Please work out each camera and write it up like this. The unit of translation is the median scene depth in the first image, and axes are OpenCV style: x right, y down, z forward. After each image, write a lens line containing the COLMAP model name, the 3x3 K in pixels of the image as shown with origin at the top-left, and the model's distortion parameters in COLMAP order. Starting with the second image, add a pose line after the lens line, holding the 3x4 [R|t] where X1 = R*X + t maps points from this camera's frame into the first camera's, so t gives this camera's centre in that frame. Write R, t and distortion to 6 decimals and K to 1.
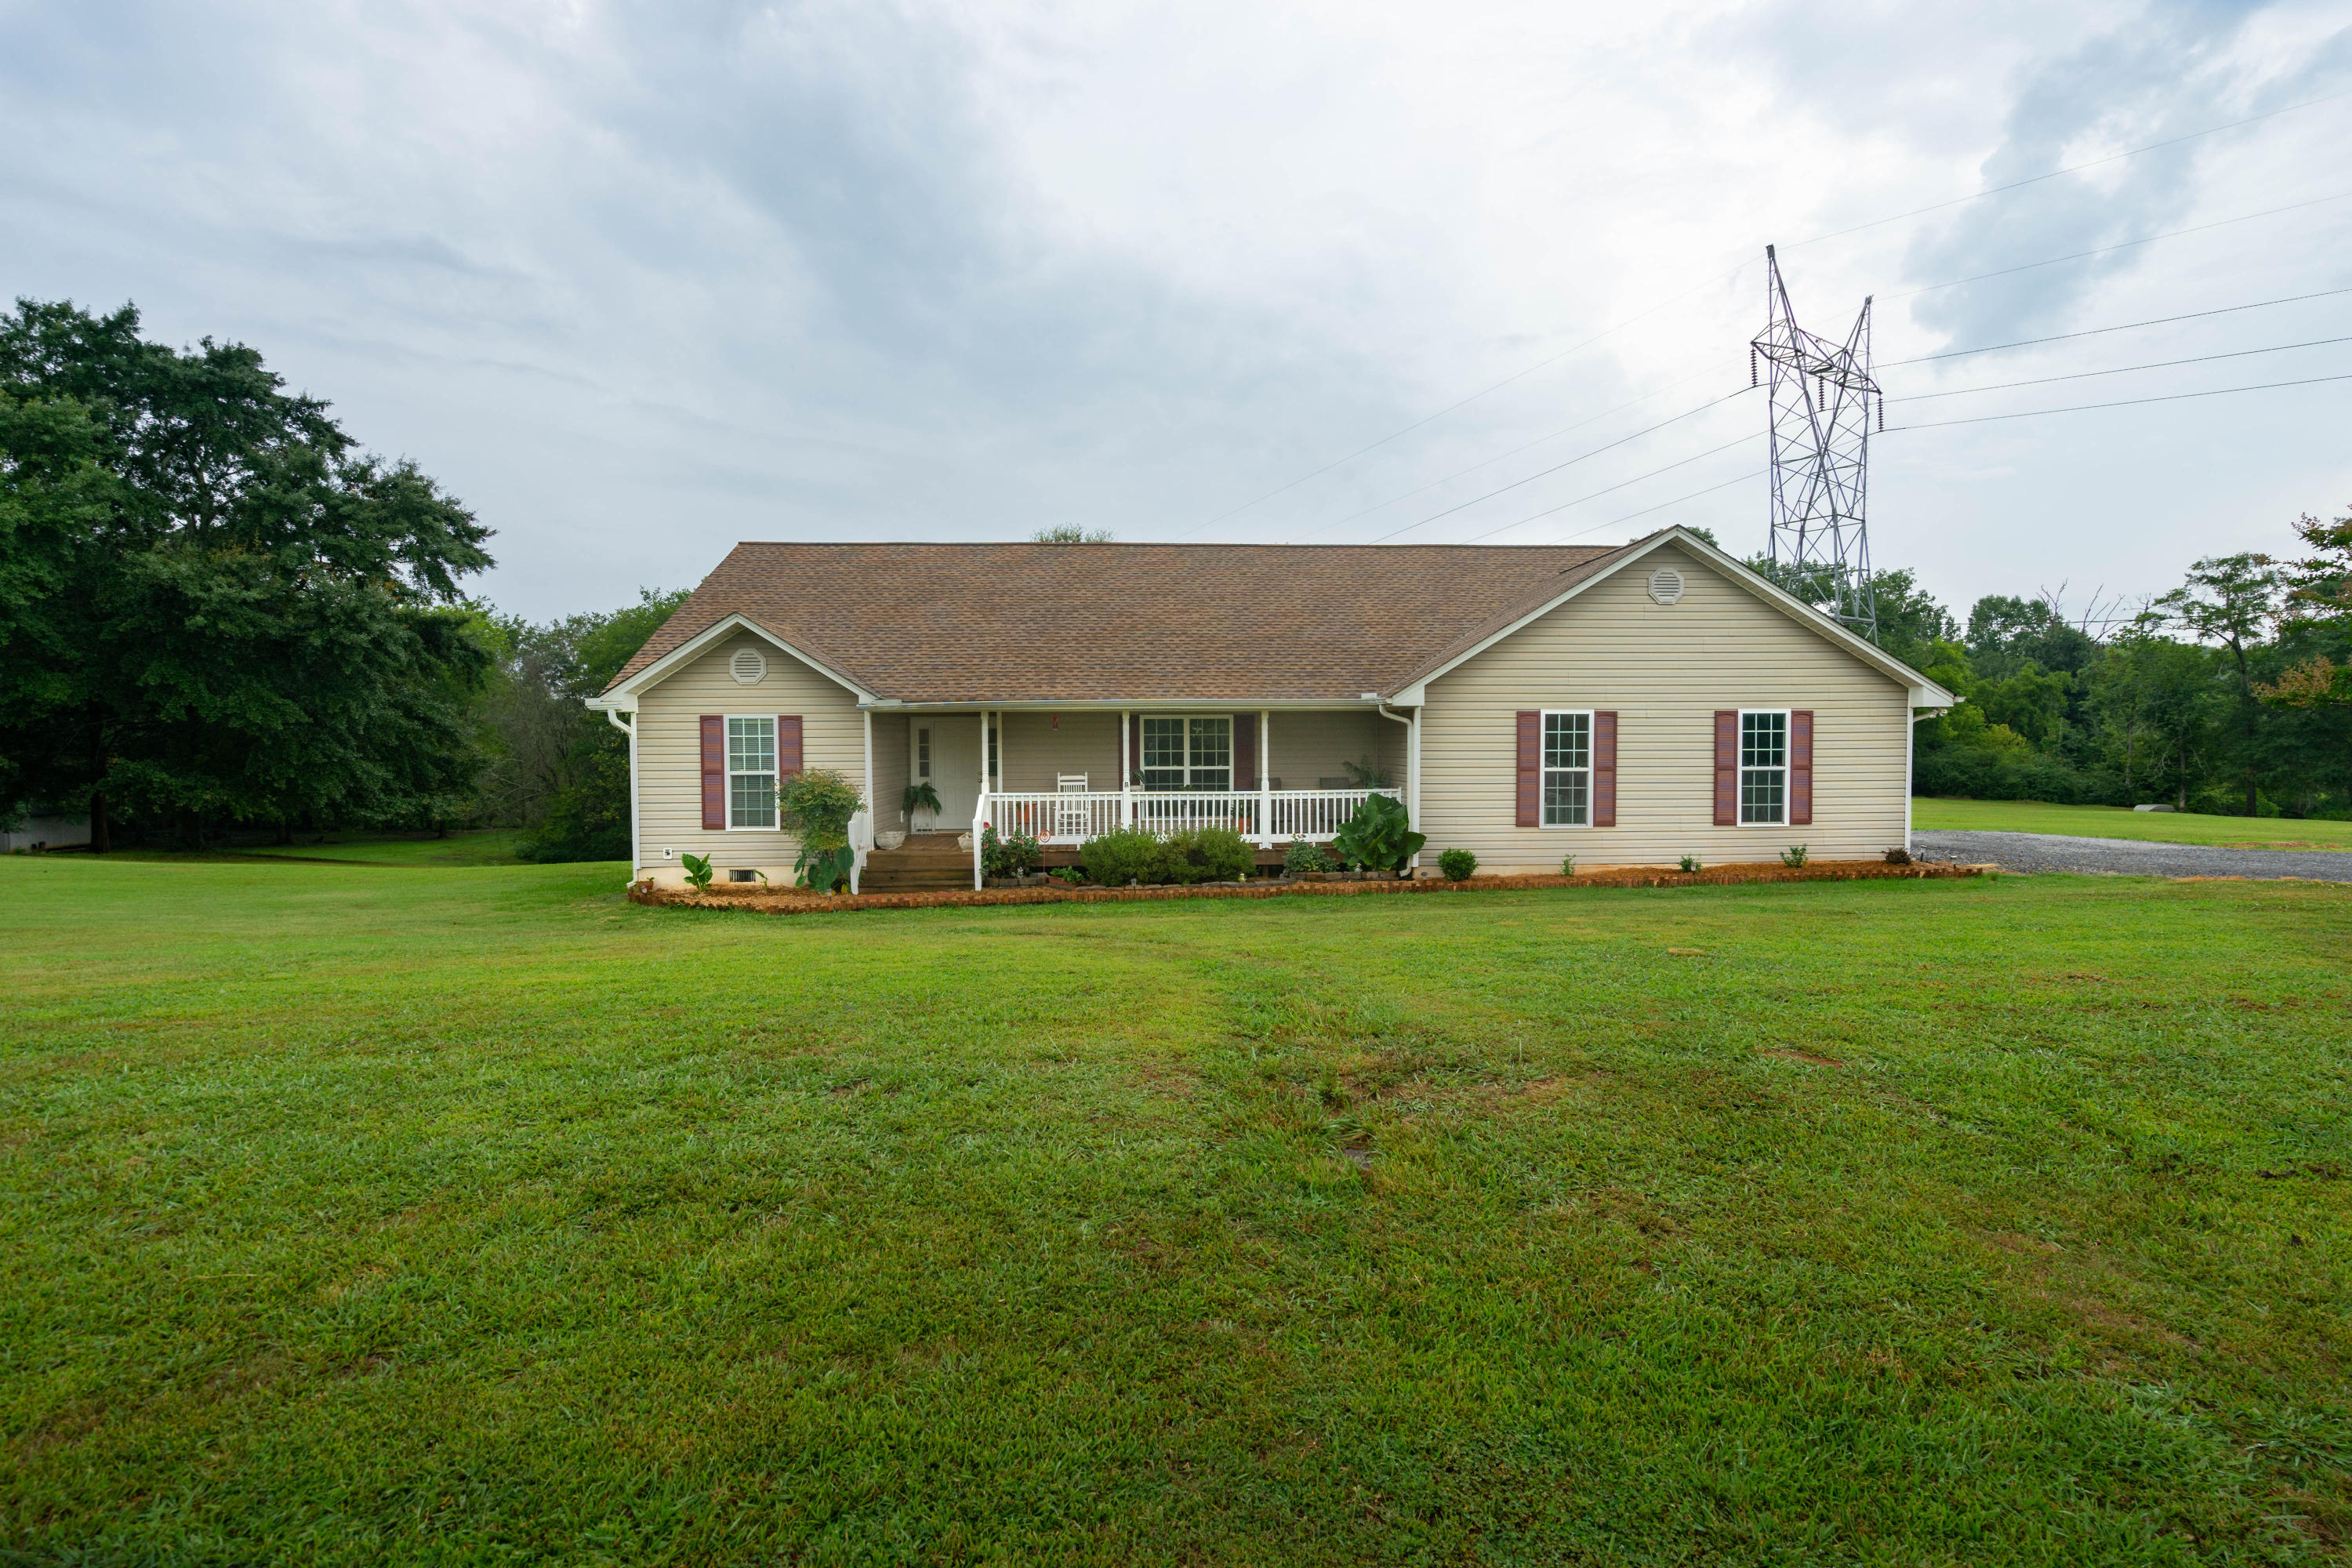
lens RADIAL K [[1080.1, 0, 1173.7], [0, 1080.1, 790.1], [0, 0, 1]] dist [-0.002718, 0.002132]
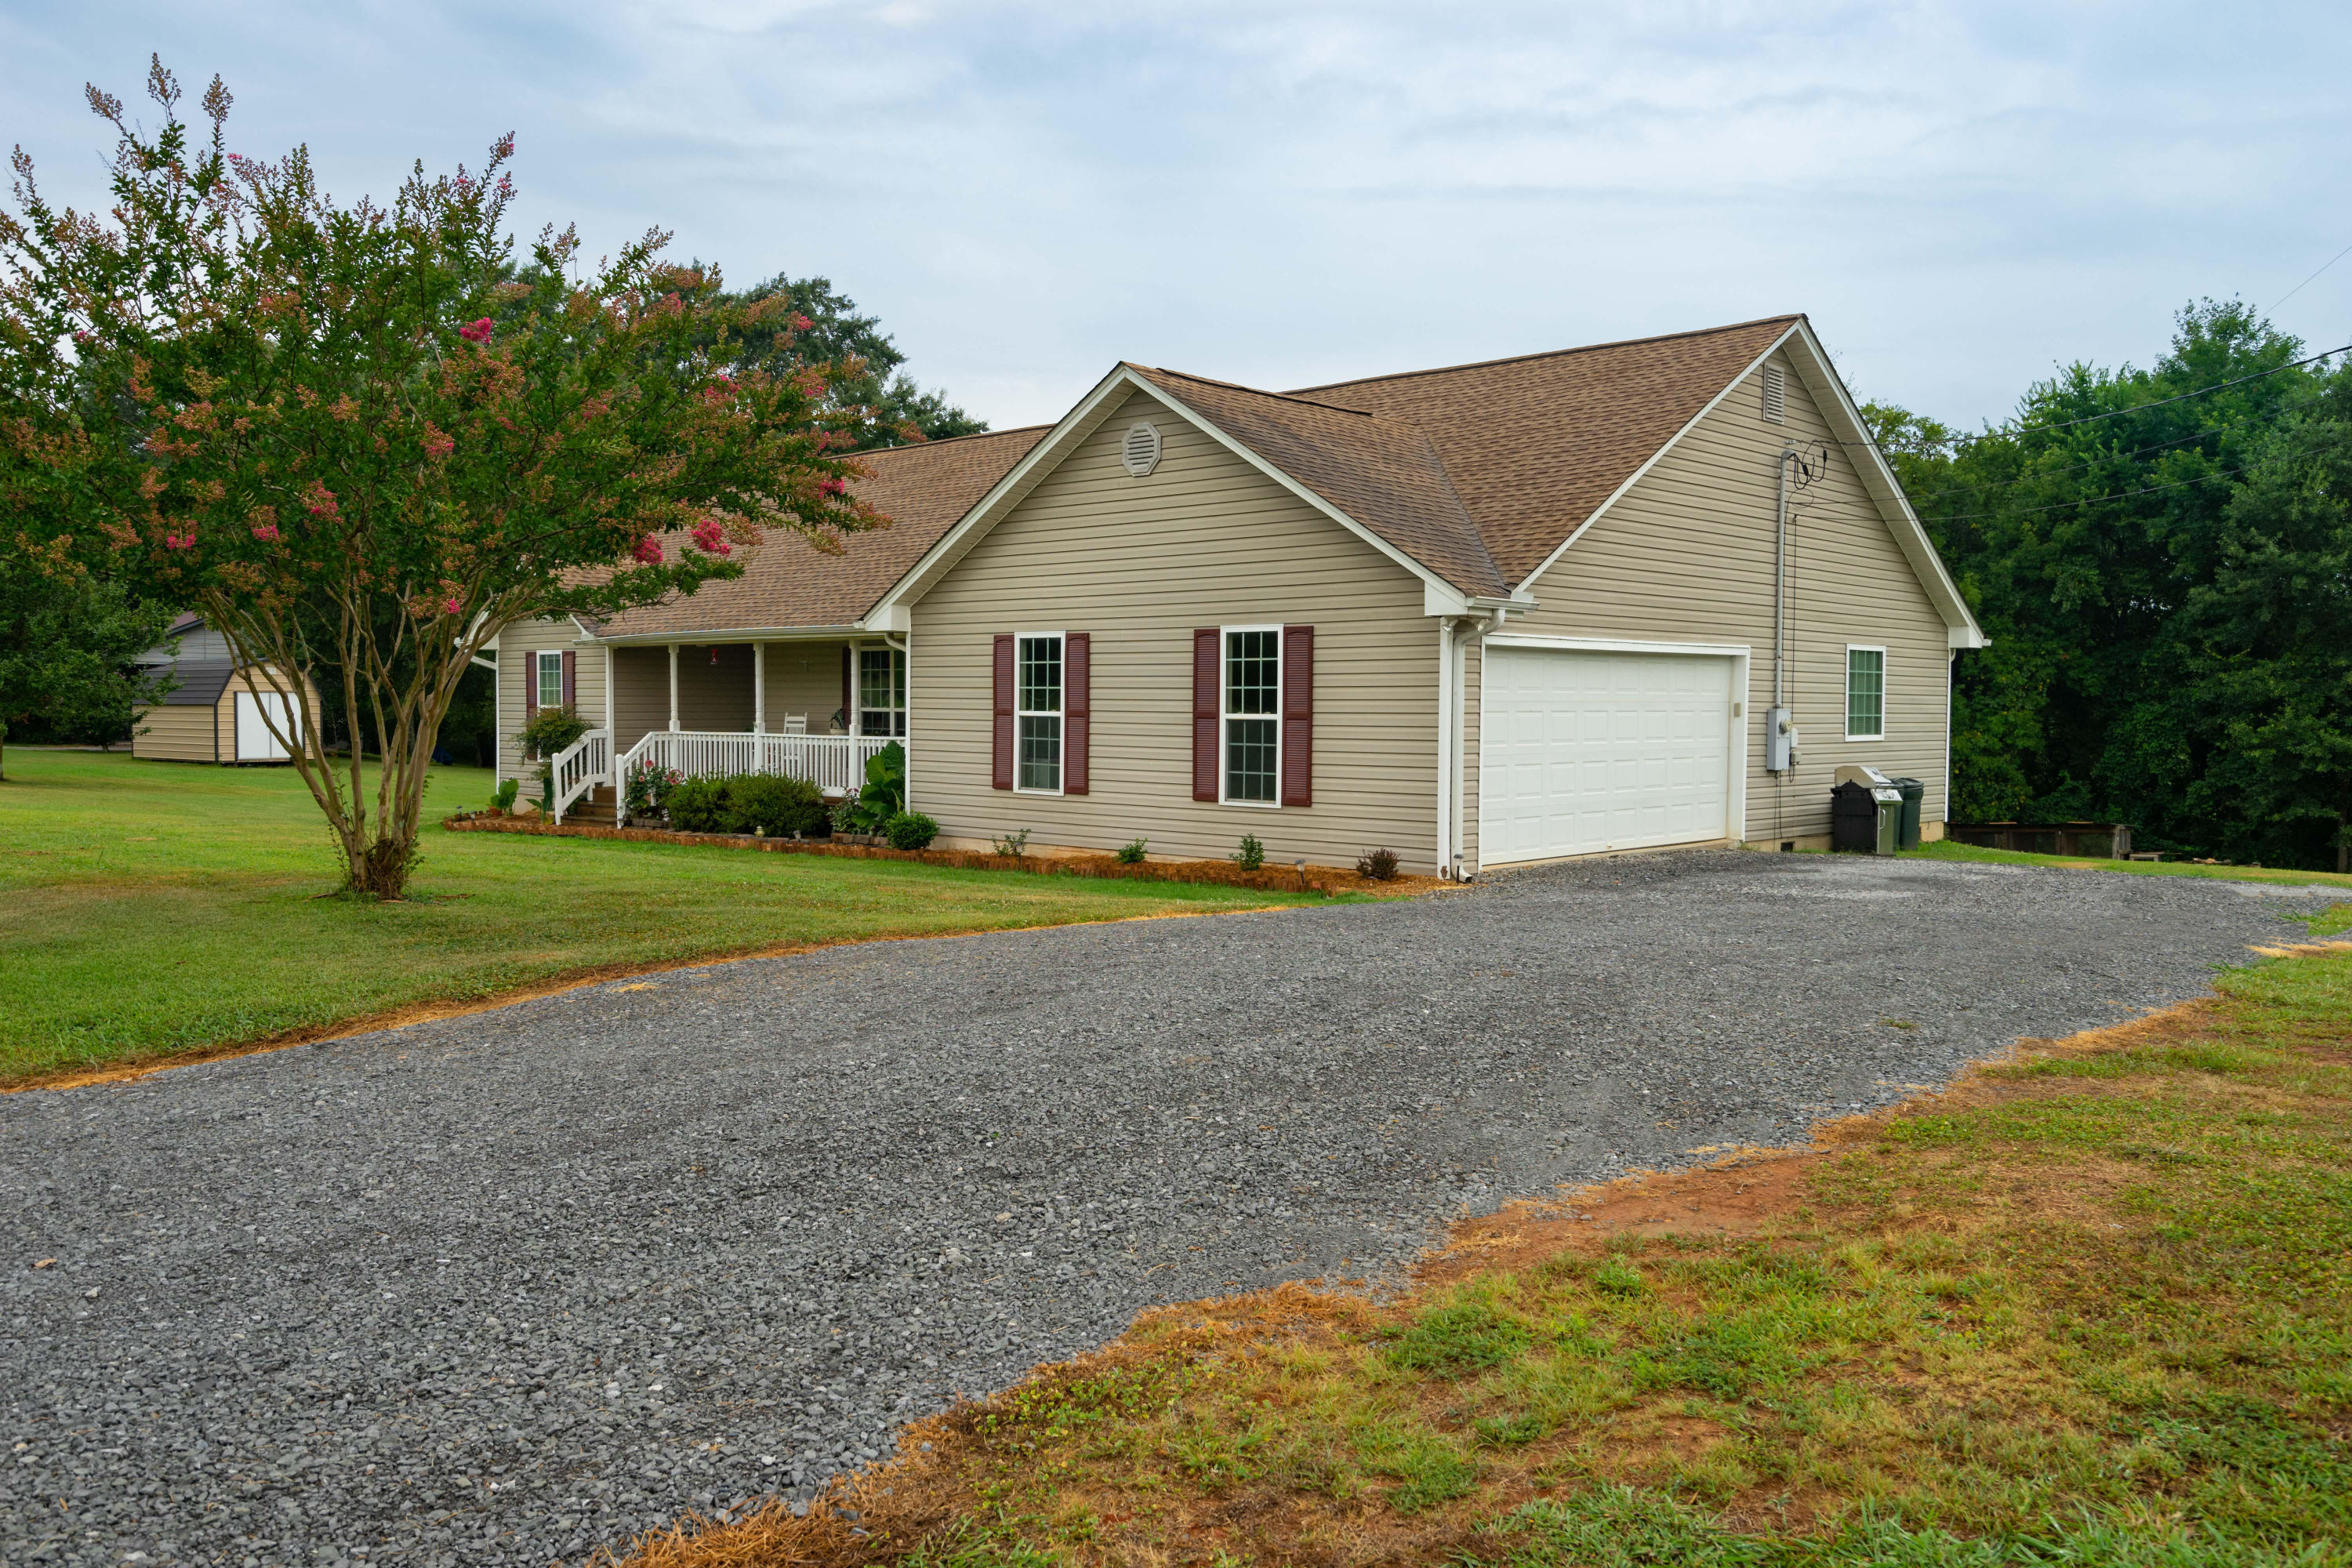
lens RADIAL K [[1824.7, 0, 1179.6], [0, 1824.7, 780.2], [0, 0, 1]] dist [-0.001915, -0.003739]
pose [[0.689462, 0.039508, -0.723244, 1.314597], [-0.031426, 0.999203, 0.024624, -0.007655], [0.723640, 0.005751, 0.690154, 0.214352]]
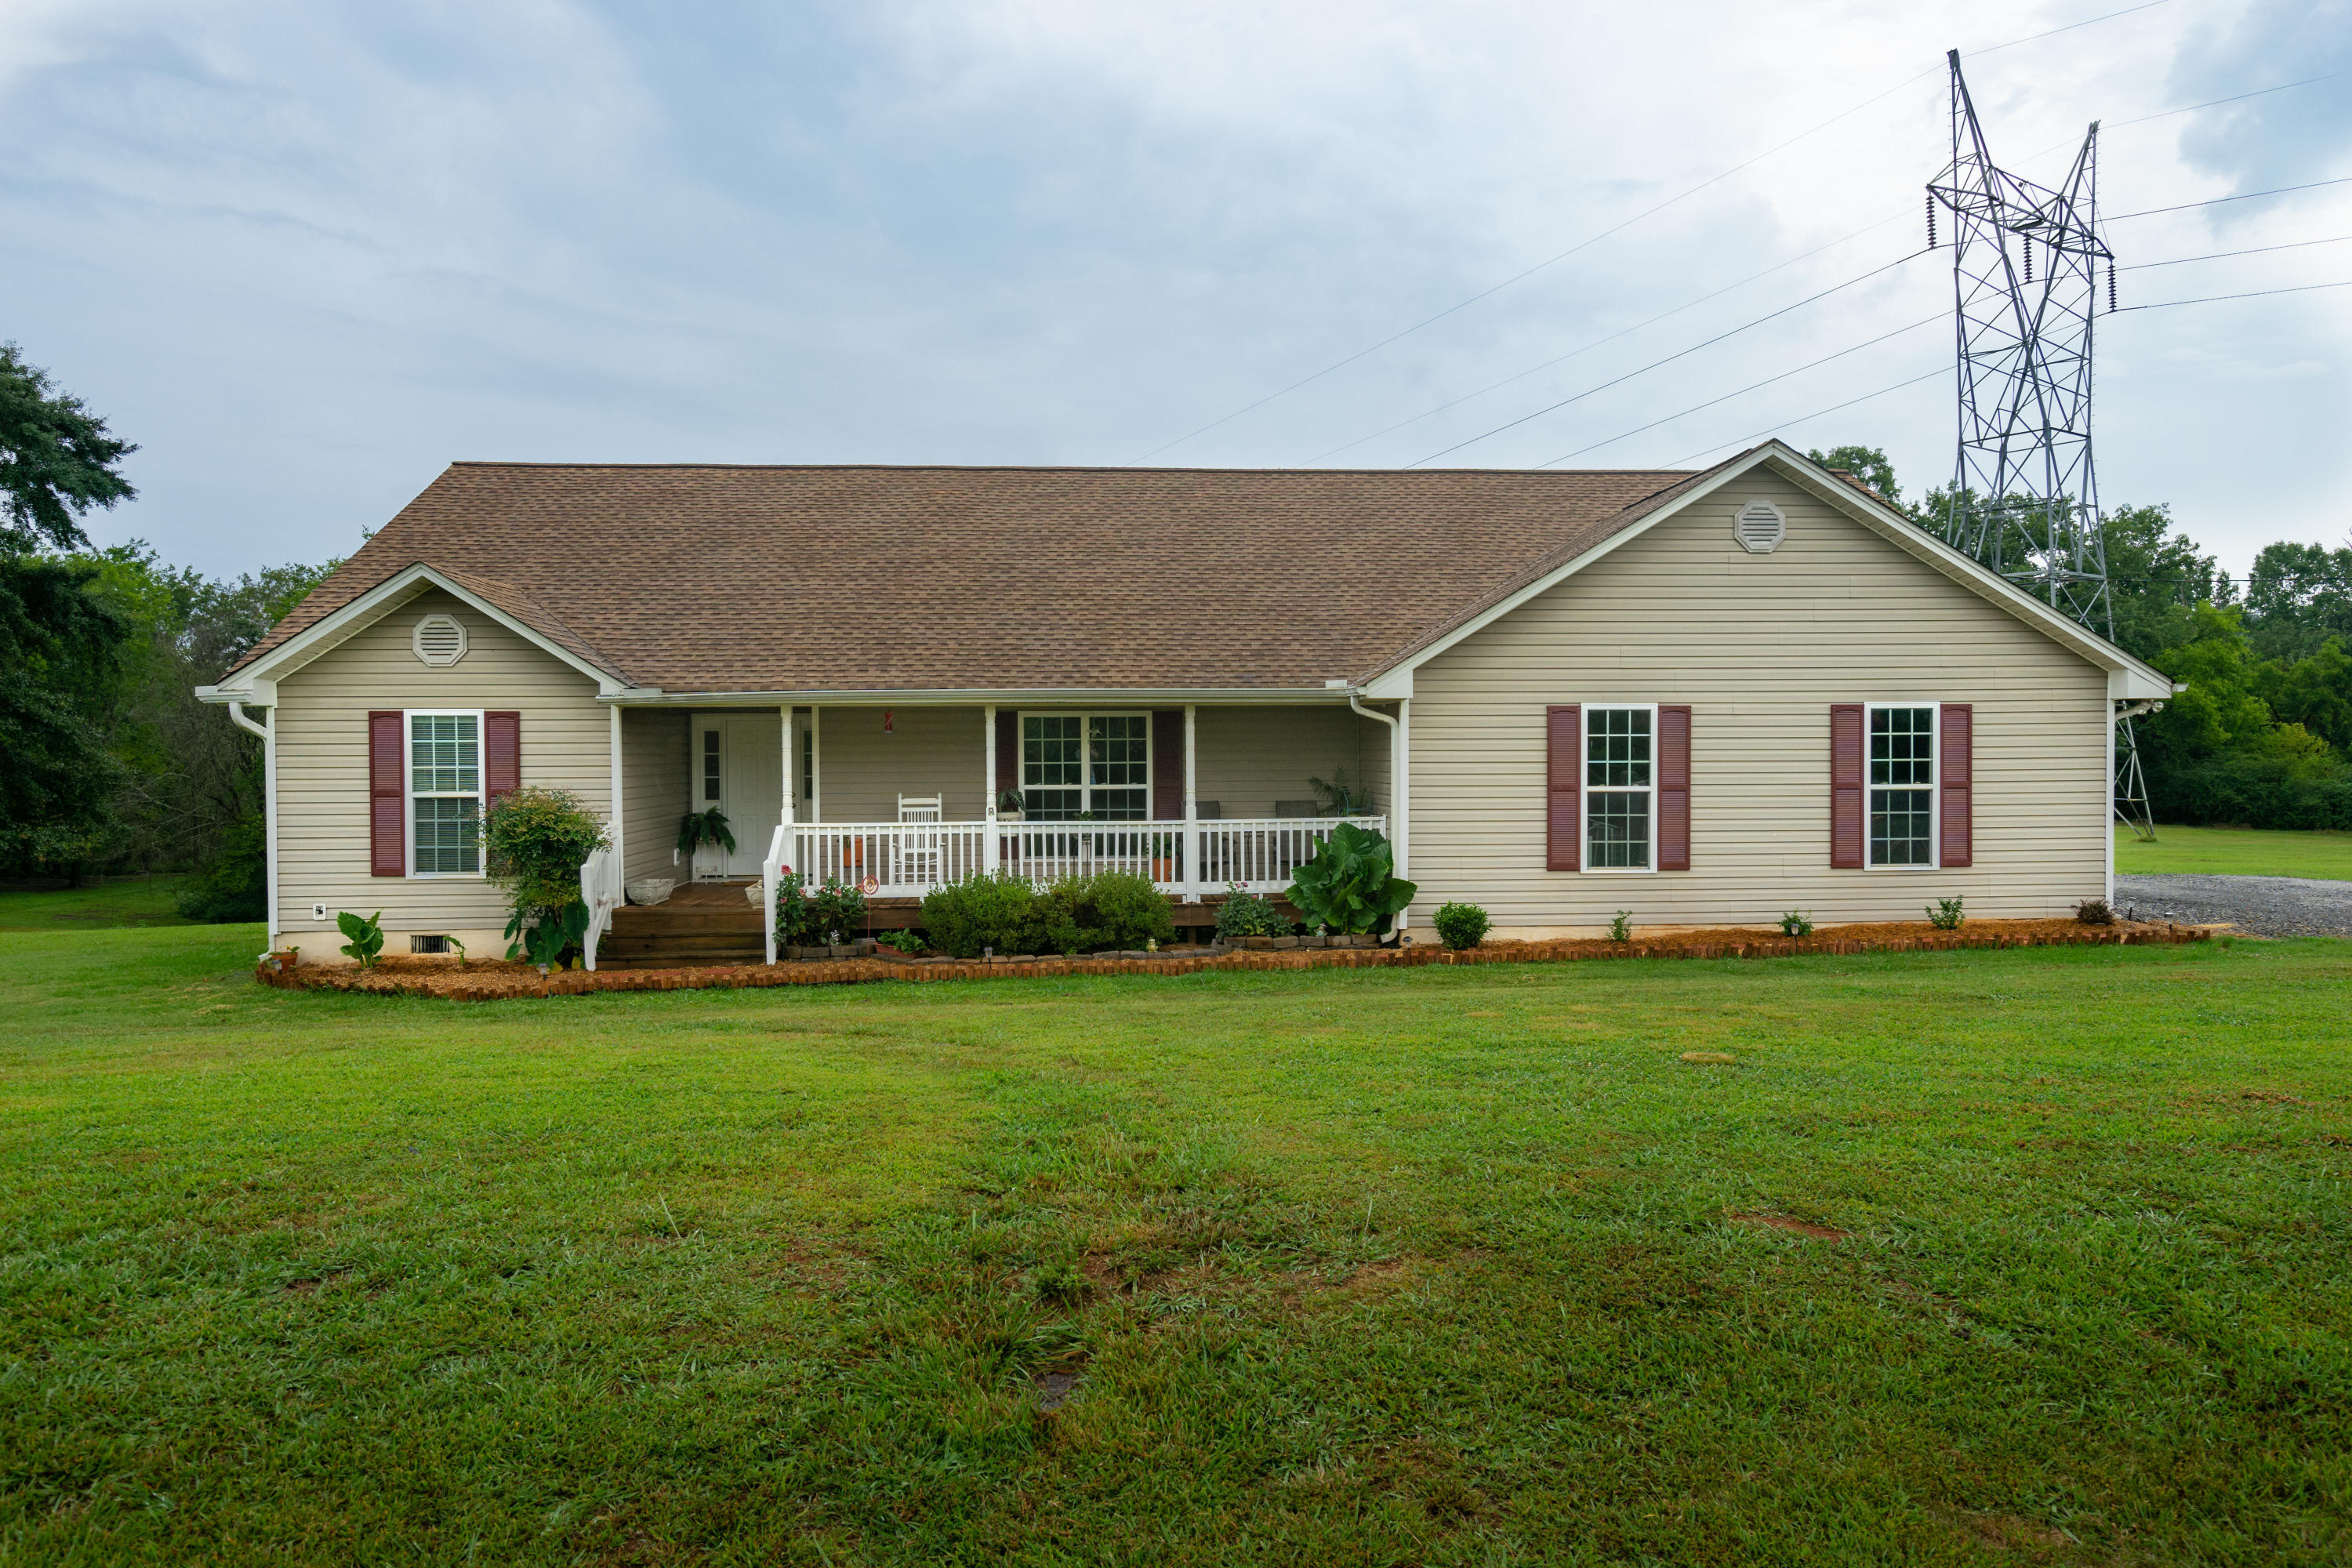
lens RADIAL K [[1517.7, 0, 1175.8], [0, 1517.7, 792.7], [0, 0, 1]] dist [0.012489, -0.000140]
pose [[0.999916, -0.000704, 0.012937, 0.063776], [0.000901, 0.999883, -0.015254, -0.001814], [-0.012925, 0.015264, 0.999800, 0.020149]]
